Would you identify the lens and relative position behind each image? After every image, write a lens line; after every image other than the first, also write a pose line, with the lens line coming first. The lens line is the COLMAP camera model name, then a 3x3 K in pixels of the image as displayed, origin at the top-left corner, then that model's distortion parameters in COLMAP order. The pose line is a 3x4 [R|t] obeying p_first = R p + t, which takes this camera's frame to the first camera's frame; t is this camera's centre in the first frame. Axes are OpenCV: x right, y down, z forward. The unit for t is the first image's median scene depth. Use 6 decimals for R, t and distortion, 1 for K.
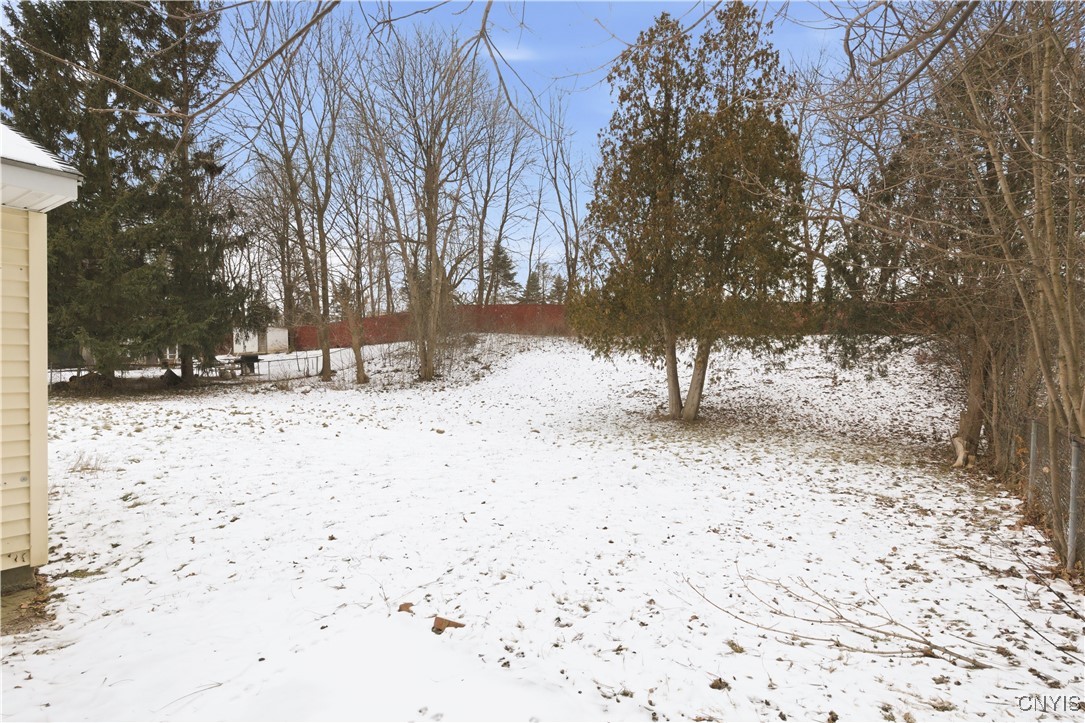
lens RADIAL K [[520.4, 0, 542.0], [0, 520.4, 346.6], [0, 0, 1]] dist [-0.002995, -0.000182]
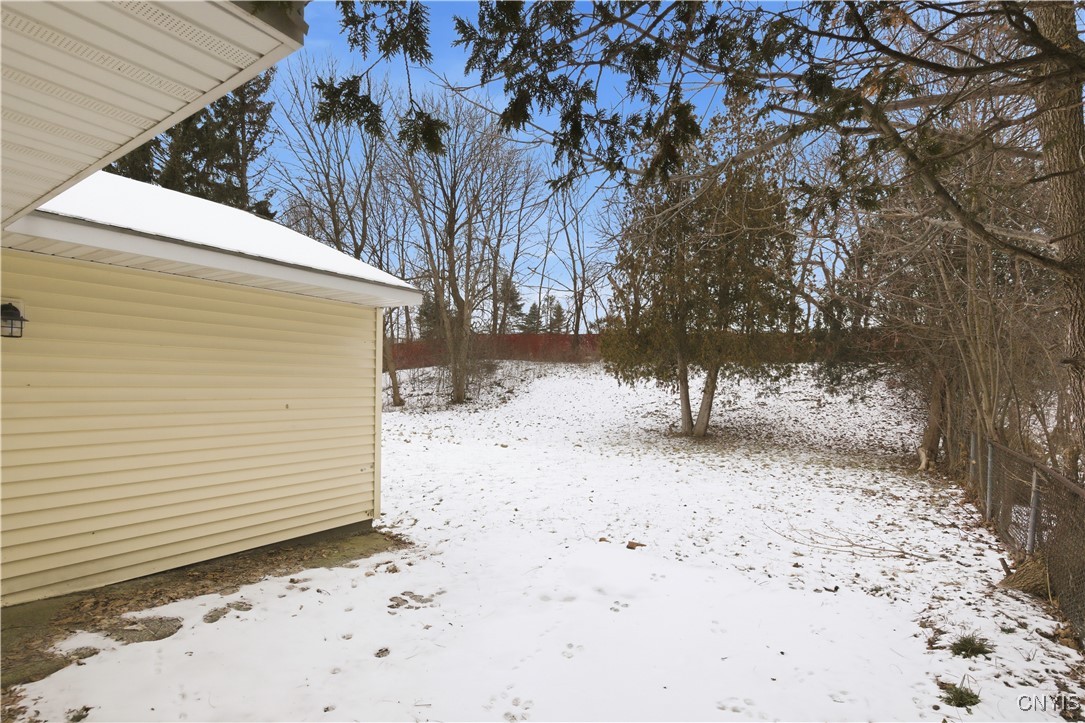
lens RADIAL K [[493.6, 0, 541.9], [0, 493.6, 366.0], [0, 0, 1]] dist [-0.001584, -0.000331]
pose [[0.999853, -0.000958, 0.017143, -0.103835], [0.001084, 0.999972, -0.007349, -0.013037], [-0.017136, 0.007367, 0.999826, -0.134250]]
